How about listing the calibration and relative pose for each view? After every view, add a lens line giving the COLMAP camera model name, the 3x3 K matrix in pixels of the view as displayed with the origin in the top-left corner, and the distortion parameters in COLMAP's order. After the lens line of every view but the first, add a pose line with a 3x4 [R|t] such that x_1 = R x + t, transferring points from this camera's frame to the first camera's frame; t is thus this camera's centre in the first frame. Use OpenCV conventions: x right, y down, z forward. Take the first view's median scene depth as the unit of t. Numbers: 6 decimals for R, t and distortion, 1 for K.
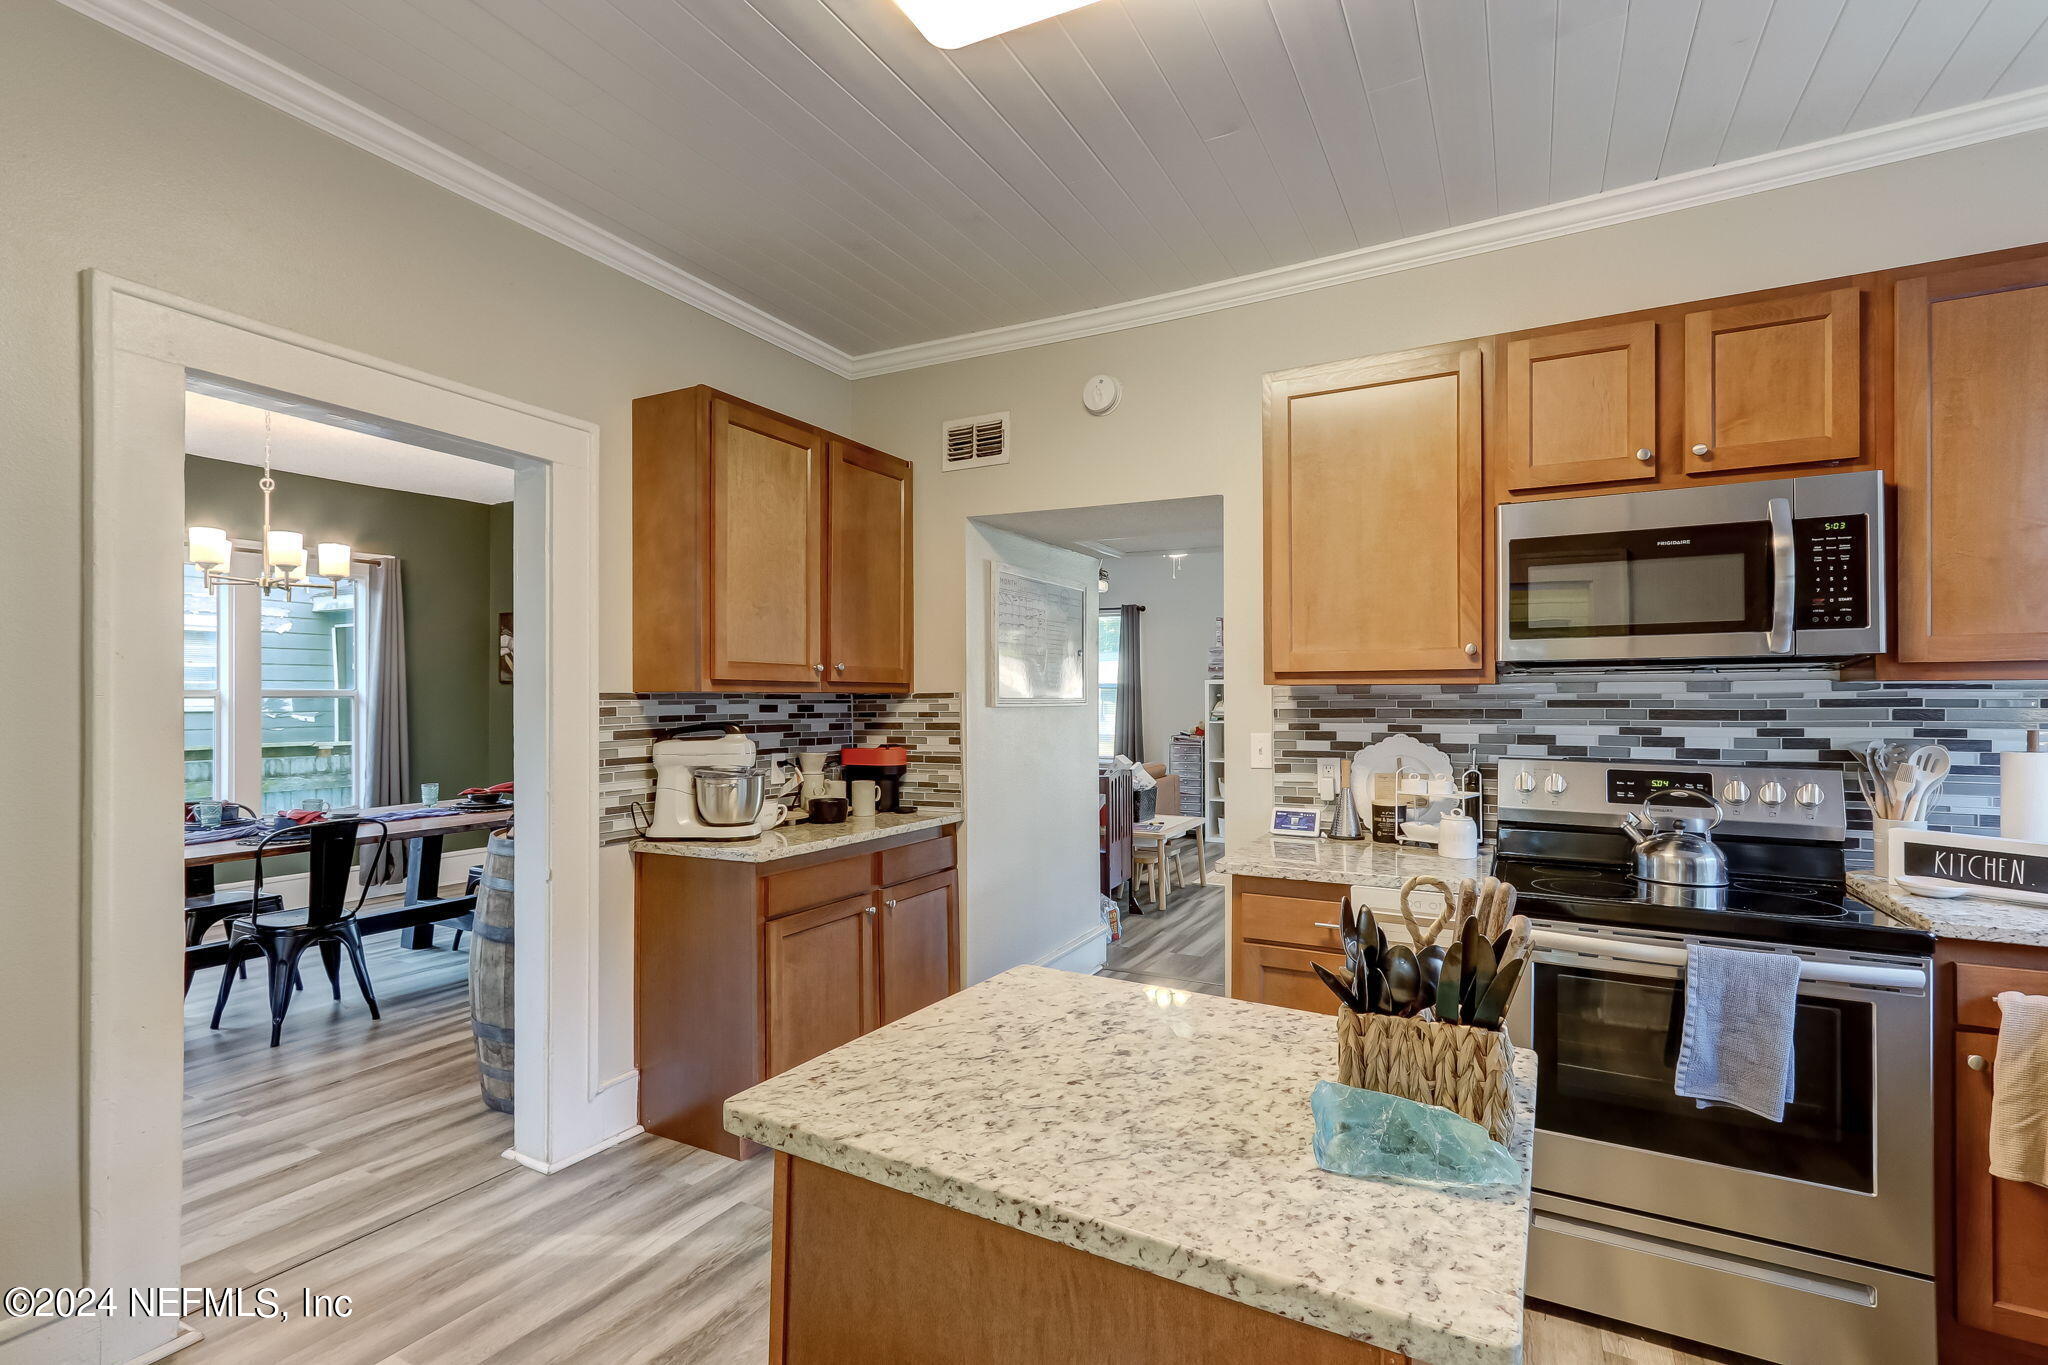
lens RADIAL K [[945.0, 0, 1026.1], [0, 945.0, 700.1], [0, 0, 1]] dist [-0.002537, -0.000172]
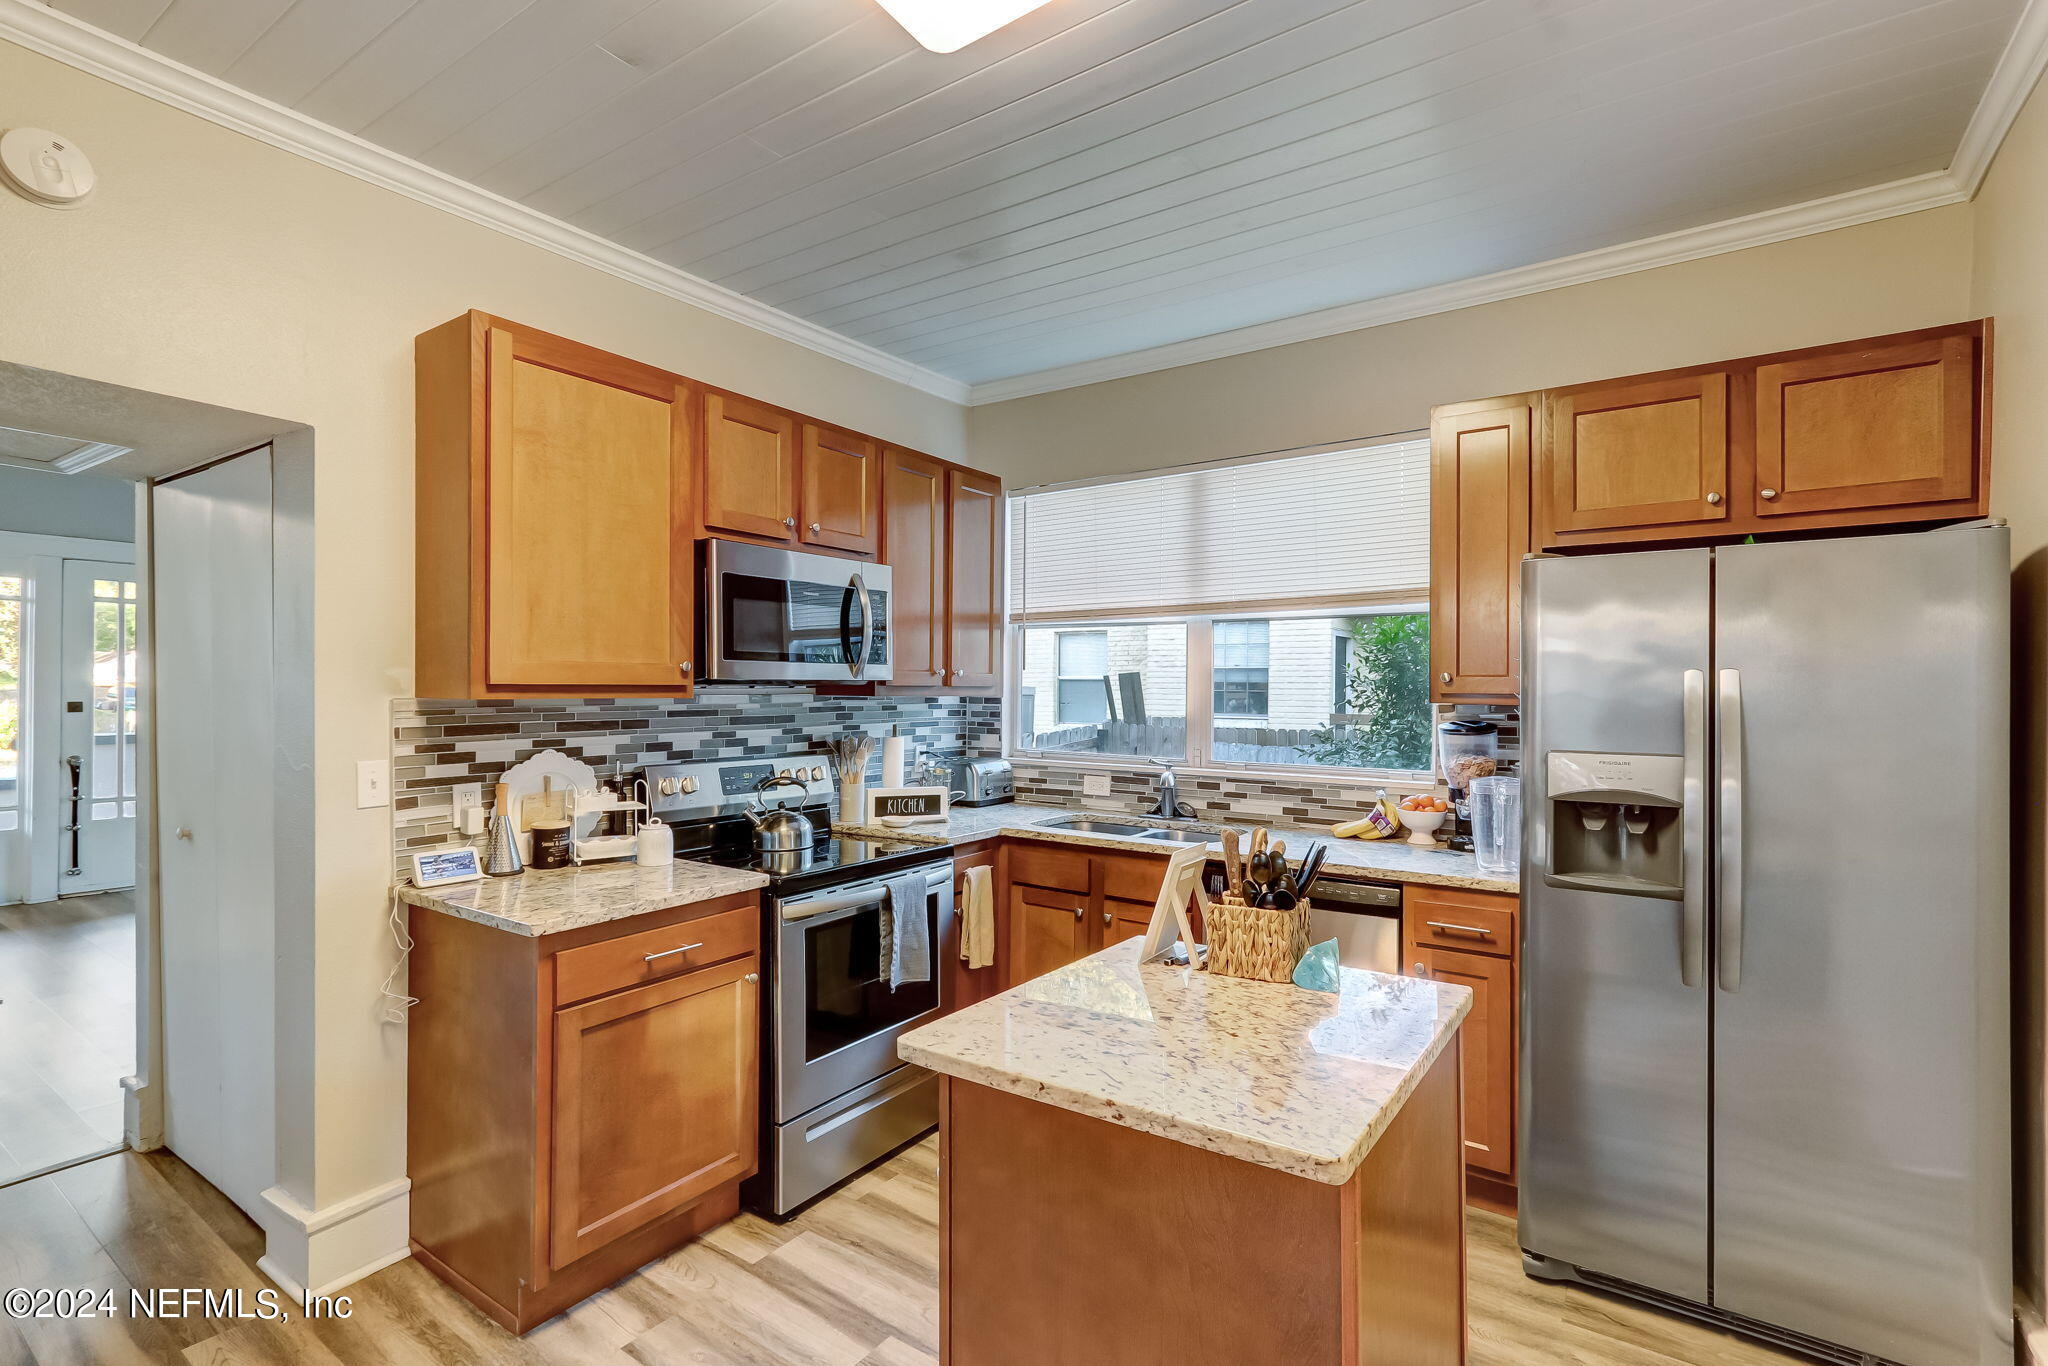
lens RADIAL K [[945.0, 0, 1026.1], [0, 945.0, 700.6], [0, 0, 1]] dist [-0.002537, -0.000172]
pose [[0.096985, -0.013479, 0.995195, -0.522404], [-0.005512, 0.999886, 0.014080, -0.030425], [-0.995271, -0.006851, 0.096900, 0.477816]]
